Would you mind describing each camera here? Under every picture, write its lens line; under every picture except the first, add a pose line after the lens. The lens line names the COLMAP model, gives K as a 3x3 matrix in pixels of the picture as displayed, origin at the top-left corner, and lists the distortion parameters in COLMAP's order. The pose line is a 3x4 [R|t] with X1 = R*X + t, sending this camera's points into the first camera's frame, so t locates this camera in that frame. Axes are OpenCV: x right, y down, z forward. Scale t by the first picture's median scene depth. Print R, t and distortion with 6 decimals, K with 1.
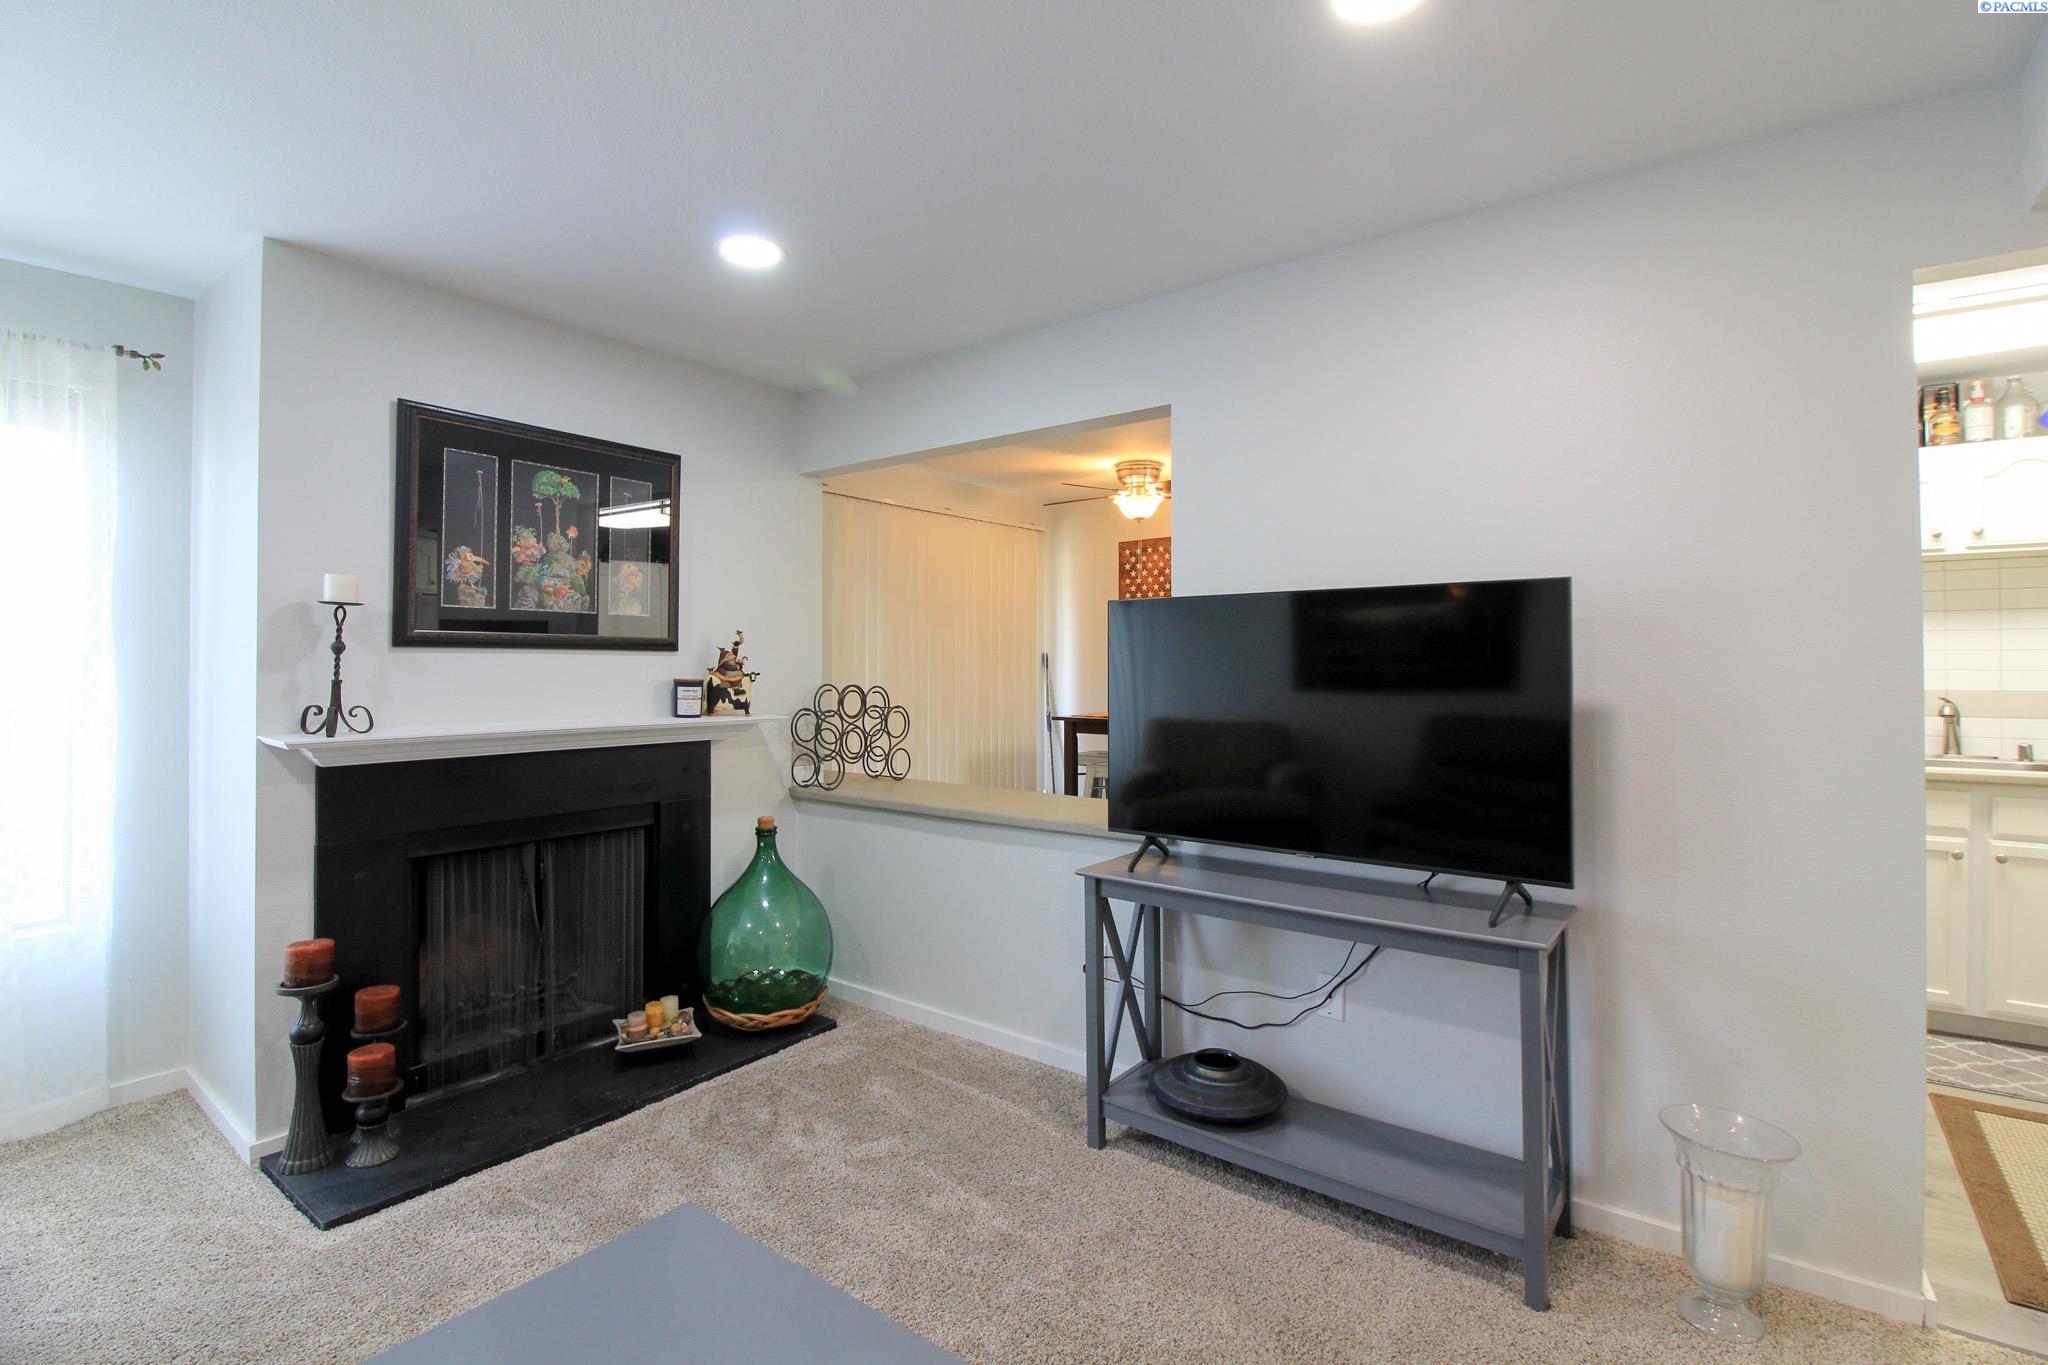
lens RADIAL K [[955.7, 0, 1014.0], [0, 955.7, 657.1], [0, 0, 1]] dist [-0.000512, -0.017814]
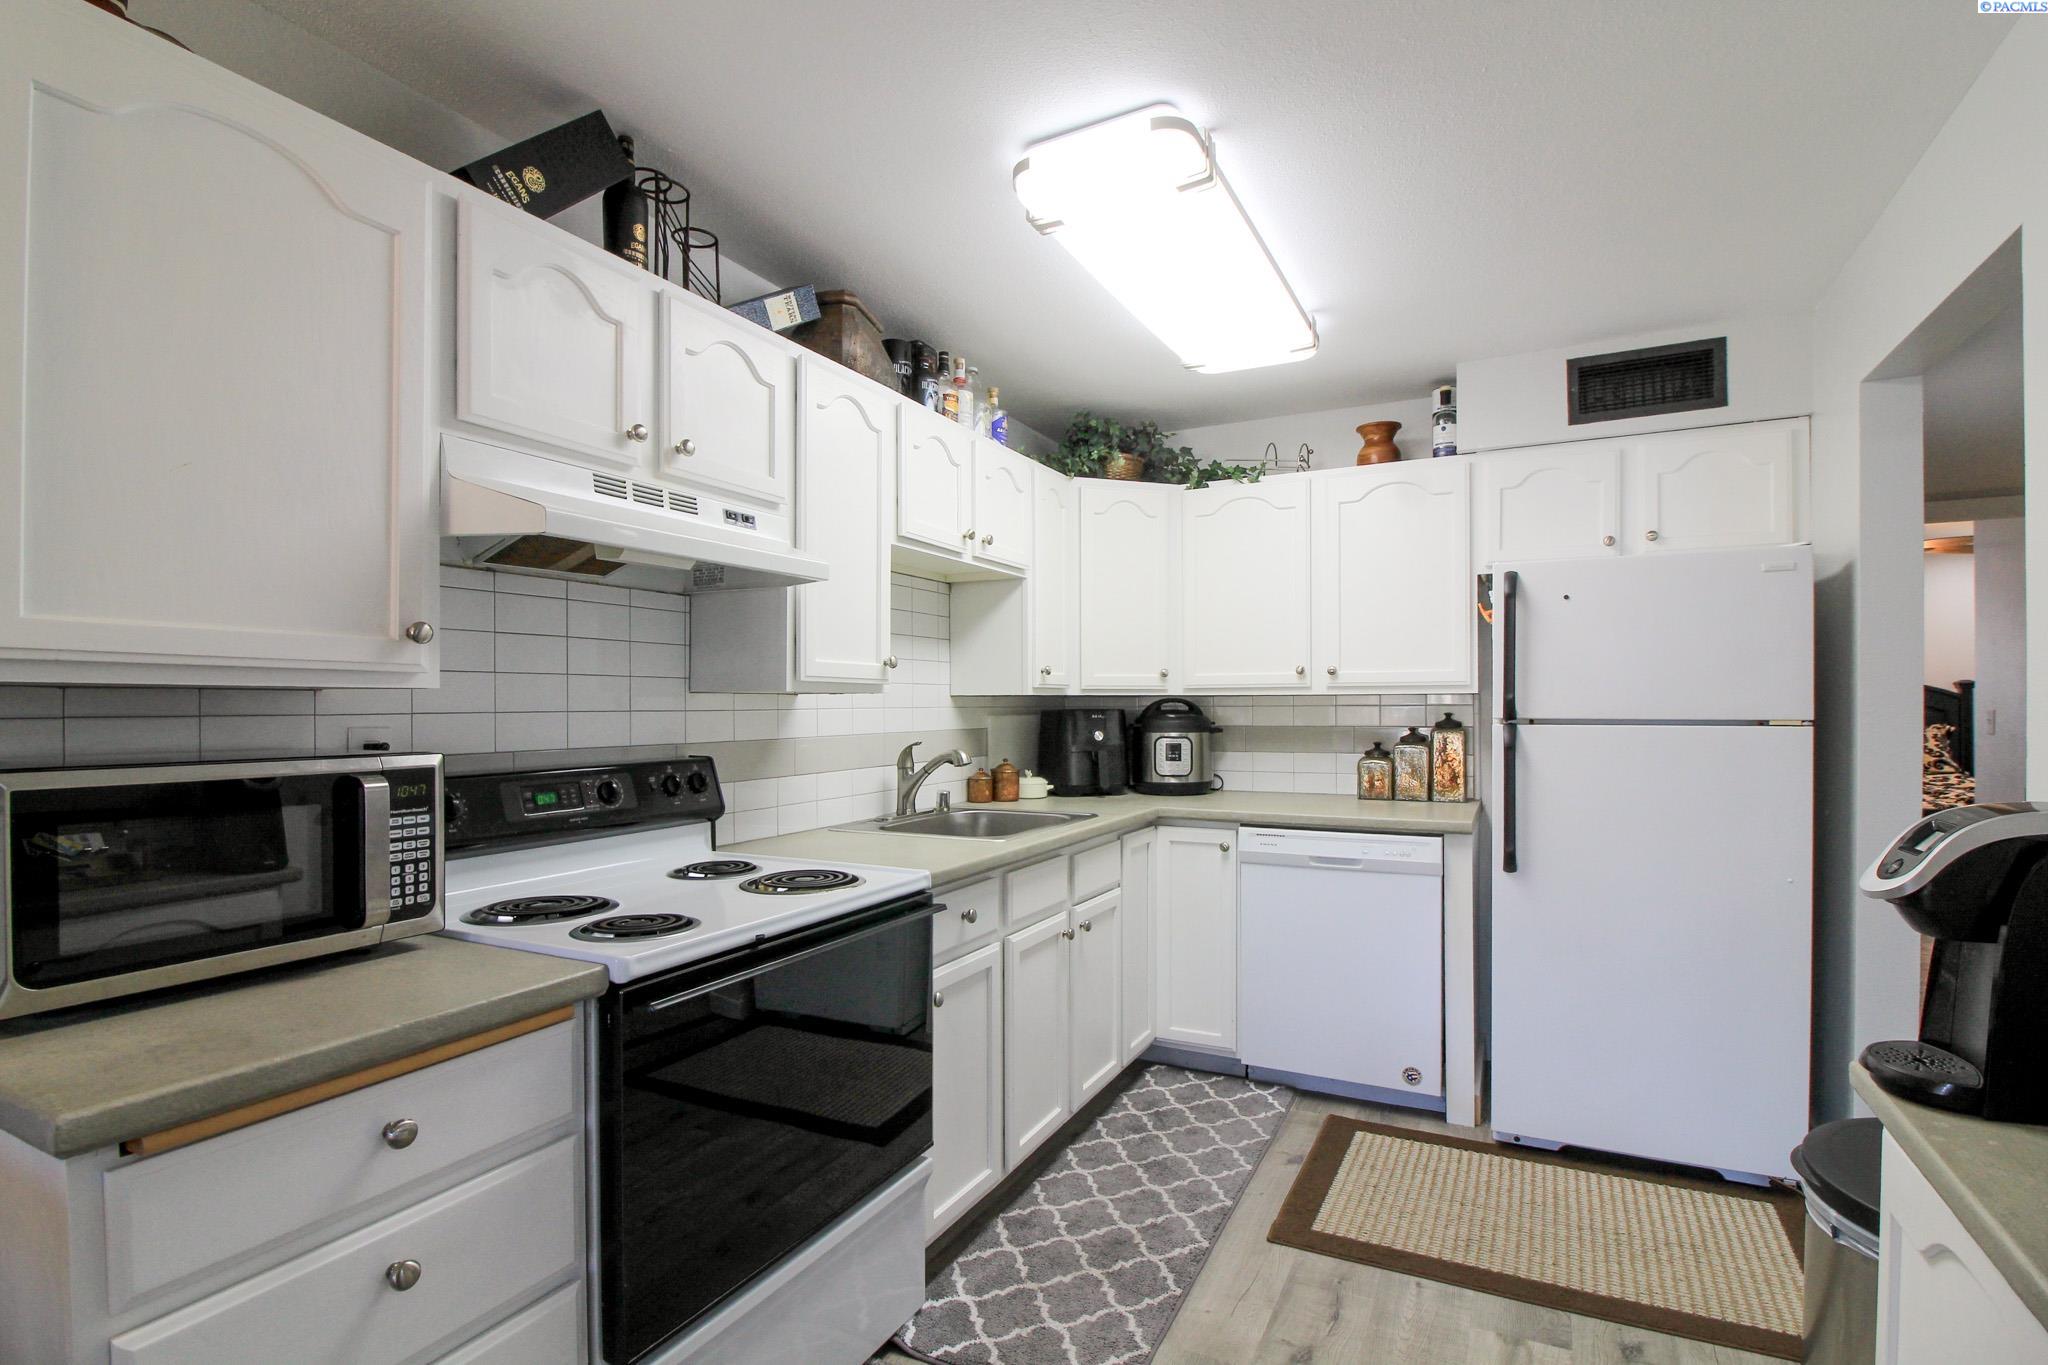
lens RADIAL K [[971.8, 0, 1023.5], [0, 971.8, 706.5], [0, 0, 1]] dist [0.000783, -0.020132]
pose [[-0.183344, -0.001669, 0.983047, 0.199550], [-0.002636, 0.999996, 0.001206, 0.014204], [-0.983045, -0.002370, -0.183348, 1.271970]]
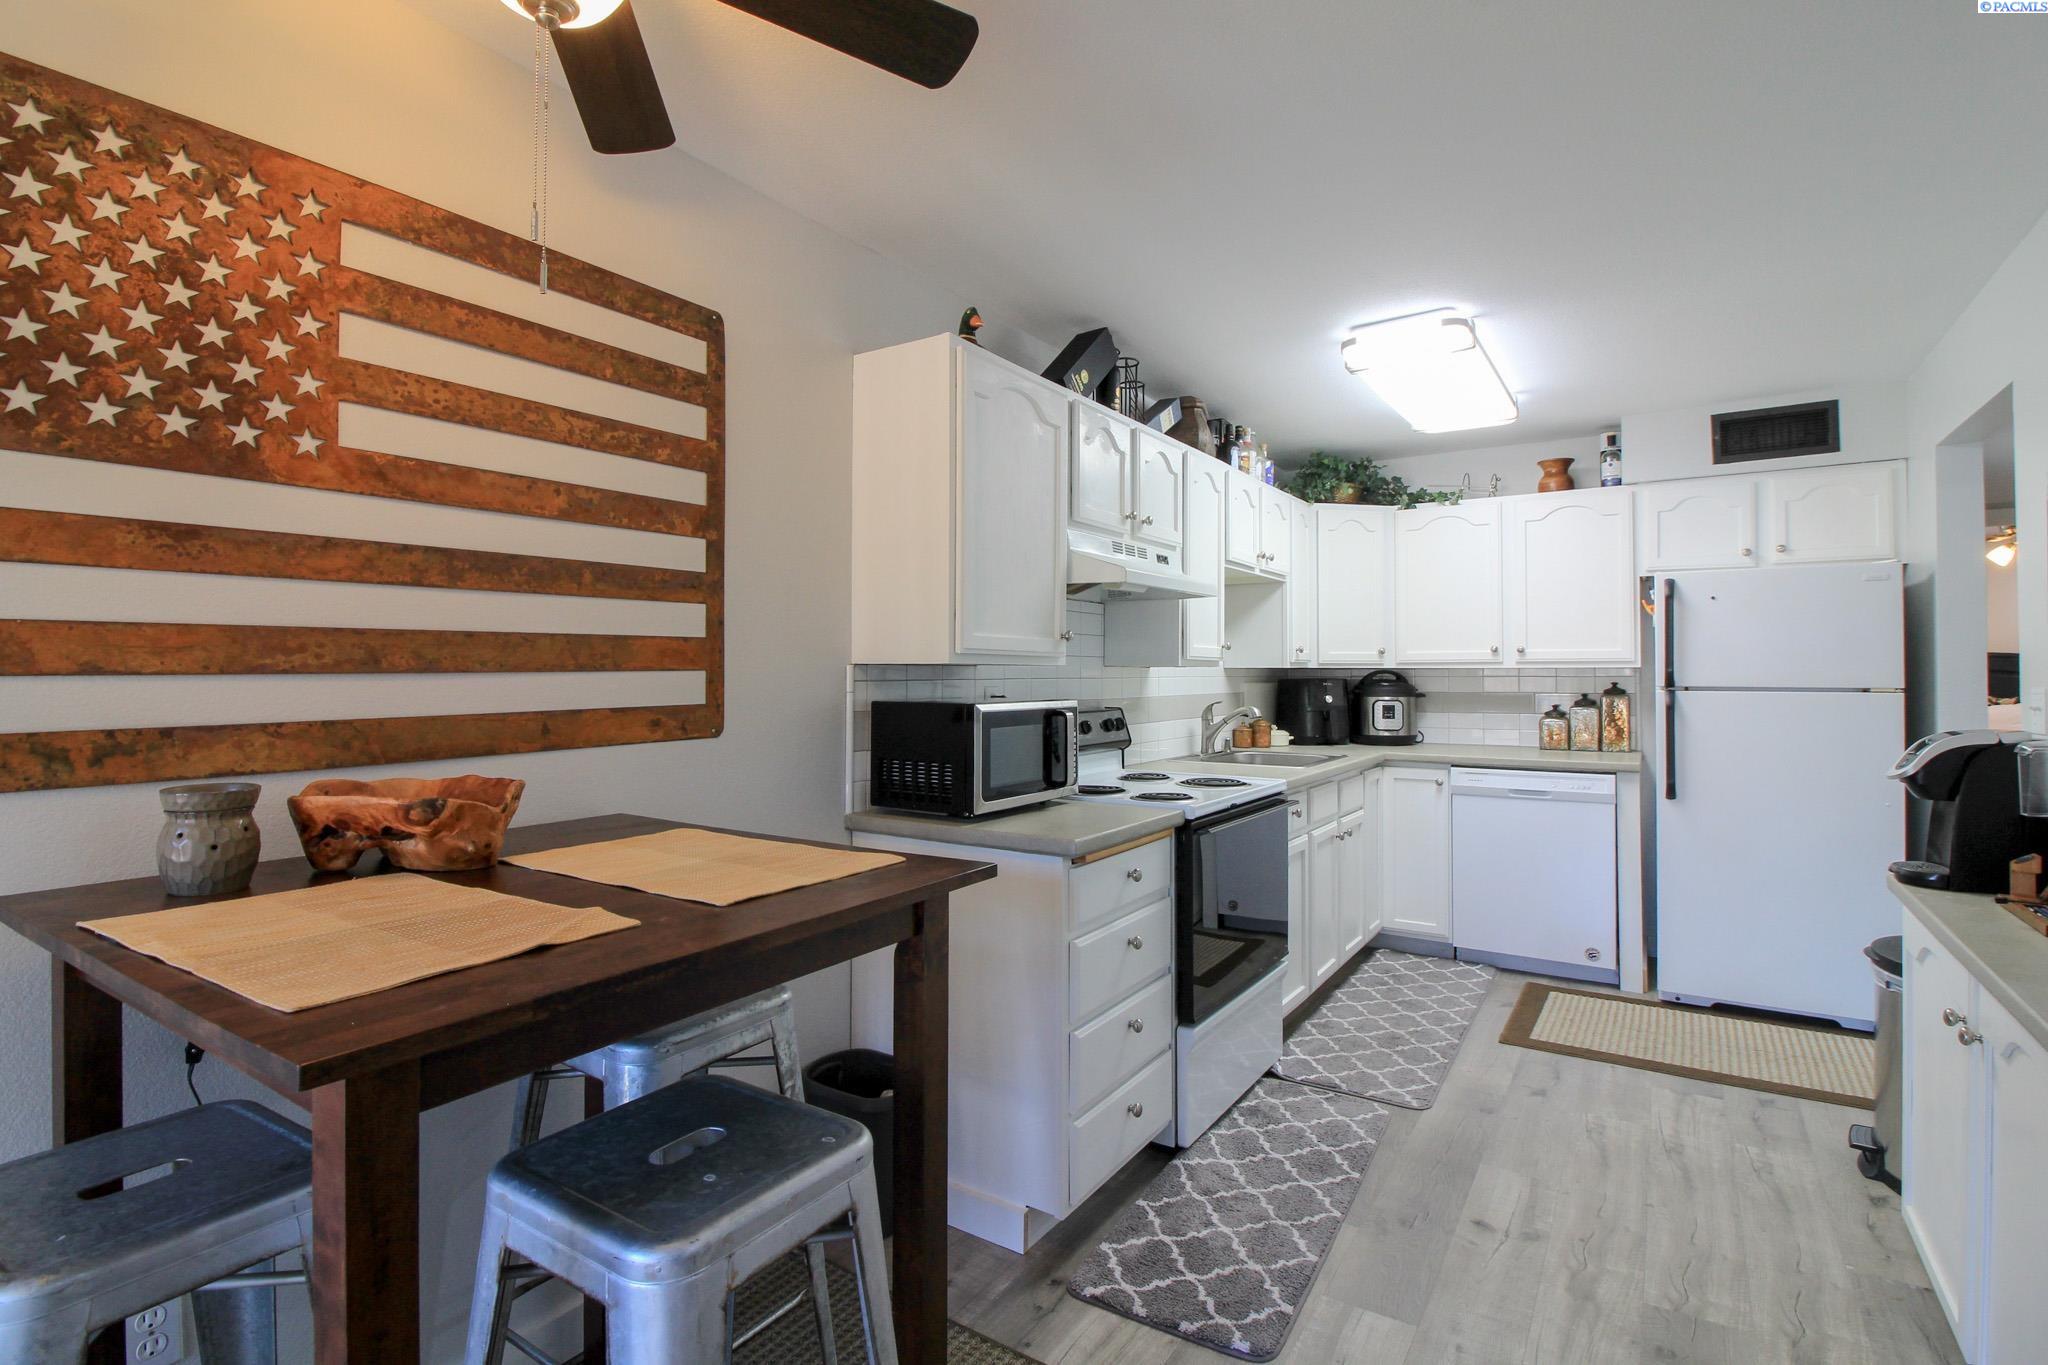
lens RADIAL K [[955.7, 0, 1014.0], [0, 955.7, 657.1], [0, 0, 1]] dist [-0.000512, -0.017814]
pose [[-0.063812, 0.017874, 0.997802, -0.155776], [-0.006037, 0.999814, -0.018296, 0.015364], [-0.997944, -0.007191, -0.063692, 1.576042]]
